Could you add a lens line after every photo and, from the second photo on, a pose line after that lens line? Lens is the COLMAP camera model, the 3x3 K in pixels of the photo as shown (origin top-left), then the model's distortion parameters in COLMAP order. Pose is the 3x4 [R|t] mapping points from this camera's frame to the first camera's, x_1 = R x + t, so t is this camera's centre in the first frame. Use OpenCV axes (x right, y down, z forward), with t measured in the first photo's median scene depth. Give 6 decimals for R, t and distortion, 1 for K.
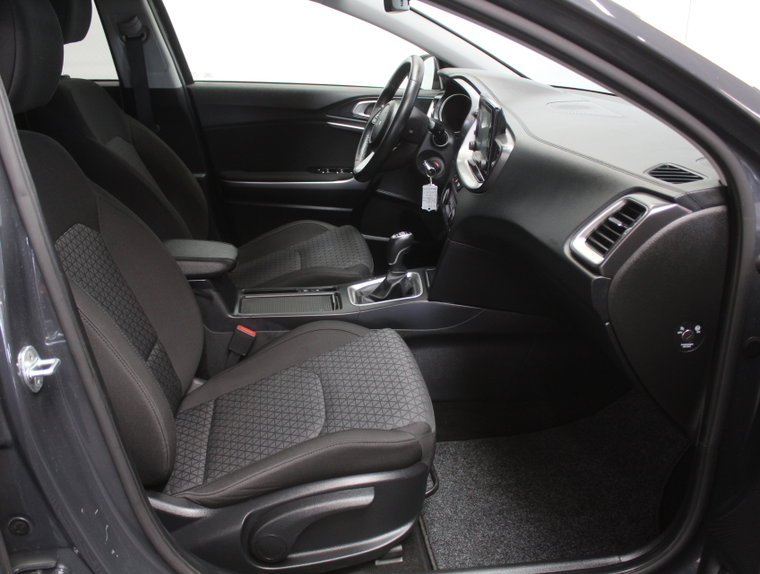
lens RADIAL K [[716.8, 0, 384.0], [0, 716.8, 281.5], [0, 0, 1]] dist [-0.121876, 0.000000]
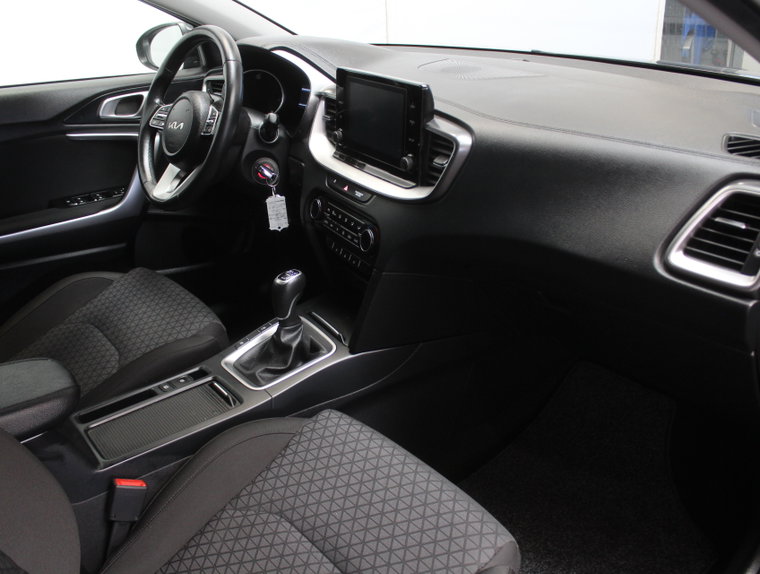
lens RADIAL K [[716.8, 0, 382.4], [0, 716.8, 293.4], [0, 0, 1]] dist [-0.121876, 0.000000]
pose [[0.854864, -0.261633, 0.448057, -0.200430], [0.226146, 0.965098, 0.132076, -0.110205], [-0.466975, -0.011580, 0.884195, 0.282848]]
